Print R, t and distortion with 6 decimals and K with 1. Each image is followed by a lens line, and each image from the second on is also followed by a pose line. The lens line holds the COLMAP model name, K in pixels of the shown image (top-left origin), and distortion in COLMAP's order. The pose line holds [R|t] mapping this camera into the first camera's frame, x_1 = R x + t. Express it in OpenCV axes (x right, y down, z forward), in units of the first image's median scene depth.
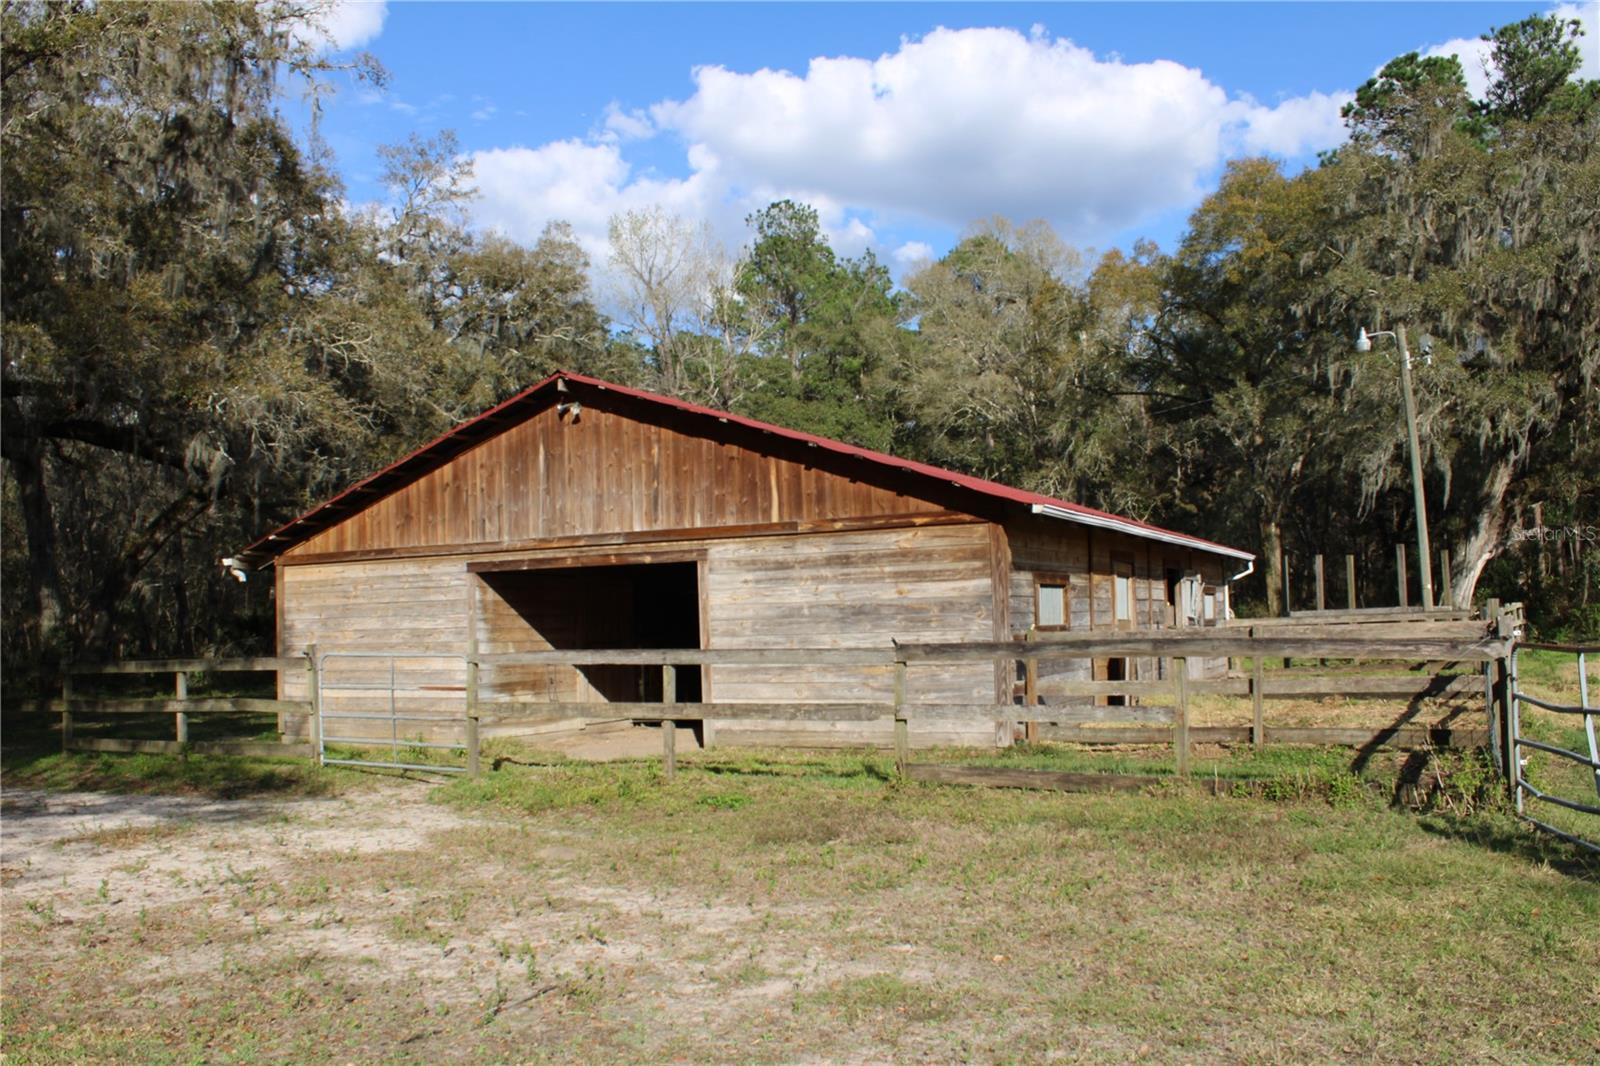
lens RADIAL K [[1345.5, 0, 807.7], [0, 1345.5, 538.1], [0, 0, 1]] dist [-0.168621, 0.153228]
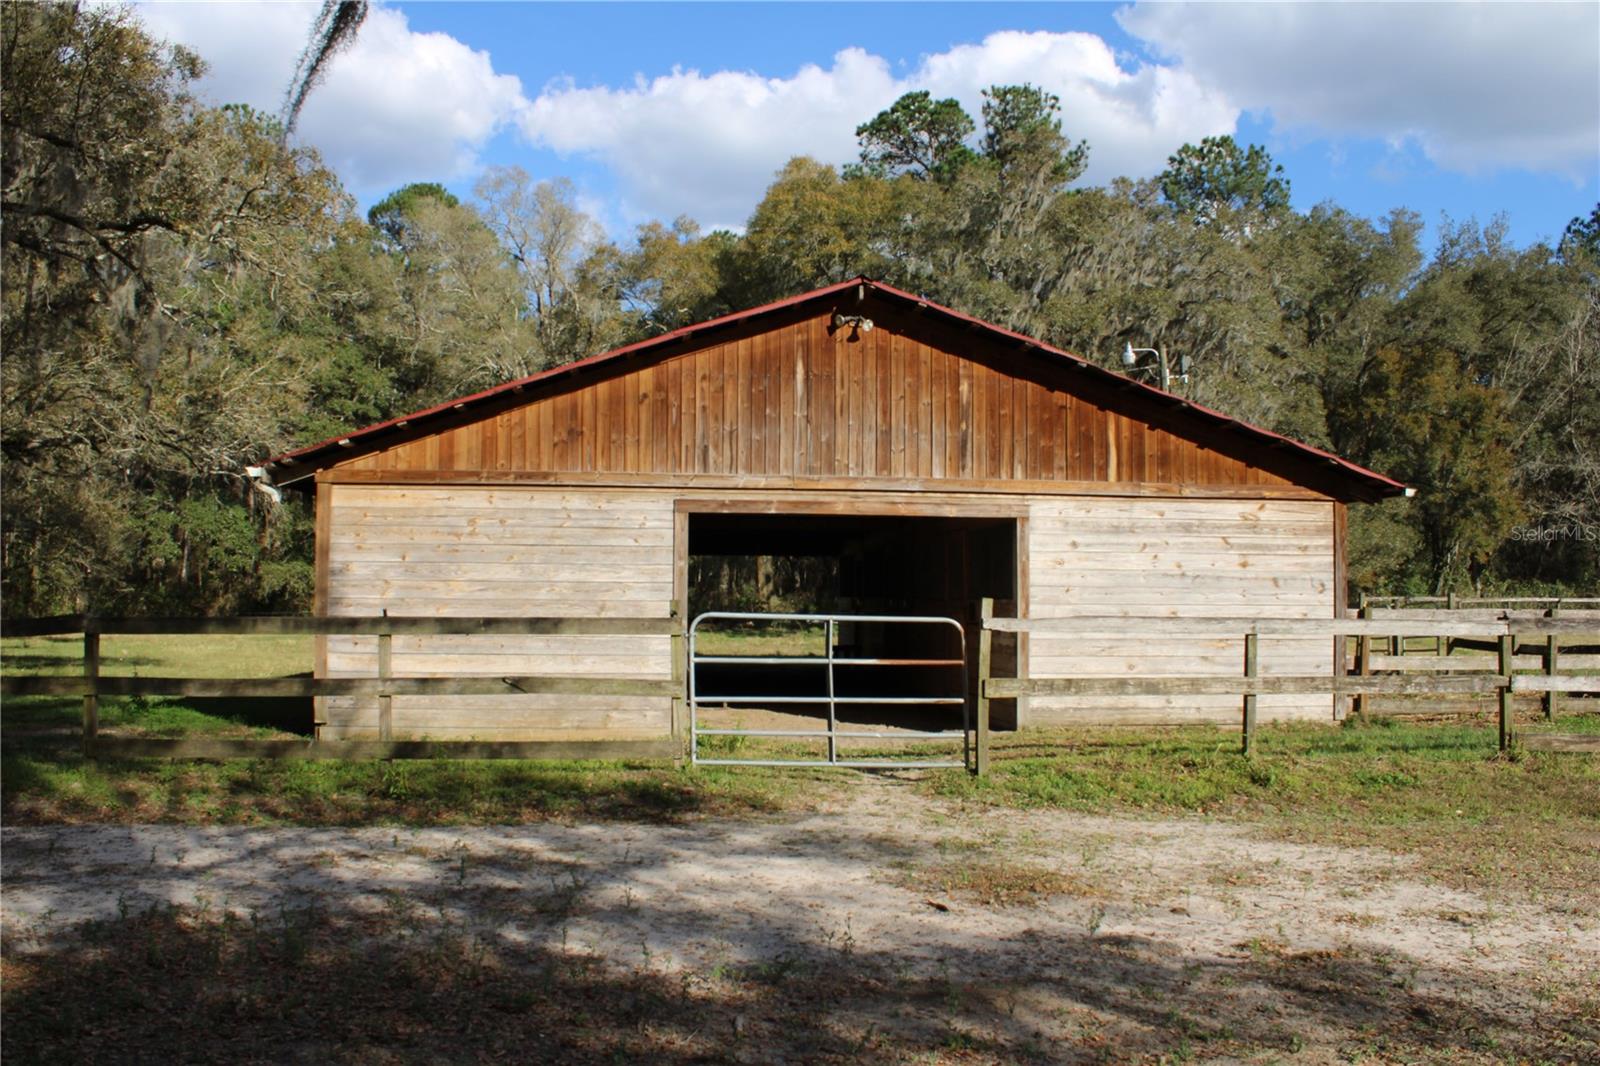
lens RADIAL K [[1345.5, 0, 807.7], [0, 1345.5, 538.1], [0, 0, 1]] dist [-0.168621, 0.153228]
pose [[0.840364, 0.057960, 0.538914, -0.635950], [-0.067097, 0.997743, -0.002678, 0.039478], [-0.537853, -0.033908, 0.842356, 0.312203]]
